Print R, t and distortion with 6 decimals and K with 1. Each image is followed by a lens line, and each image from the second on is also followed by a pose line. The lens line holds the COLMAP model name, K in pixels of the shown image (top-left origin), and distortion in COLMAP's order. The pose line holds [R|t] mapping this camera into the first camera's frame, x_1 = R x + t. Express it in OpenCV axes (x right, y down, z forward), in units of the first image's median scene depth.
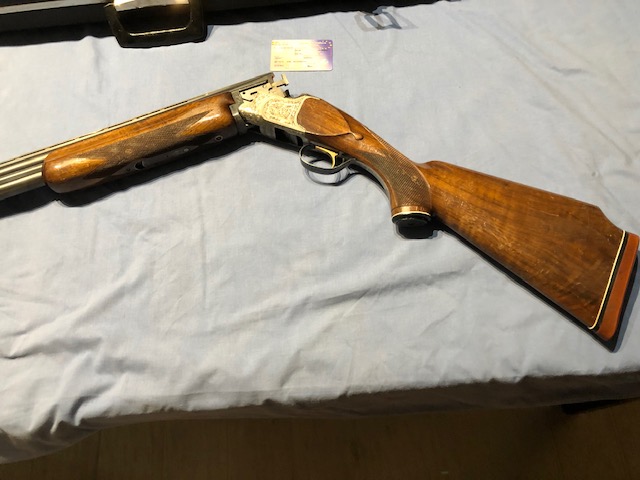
lens RADIAL K [[529.6, 0, 319.0], [0, 529.6, 239.8], [0, 0, 1]] dist [-0.005788, -0.005019]
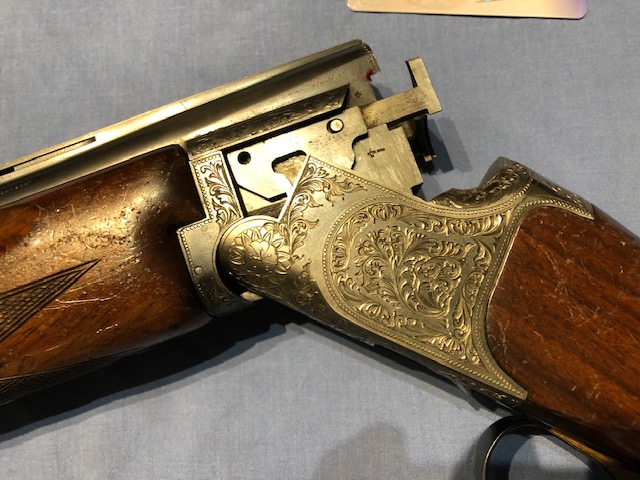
lens RADIAL K [[529.6, 0, 321.0], [0, 529.6, 239.9], [0, 0, 1]] dist [-0.005788, -0.005019]
pose [[0.996654, 0.064339, -0.050411, -0.094609], [-0.051382, 0.972828, 0.225754, -0.294090], [0.063566, -0.222409, 0.972879, 0.767808]]
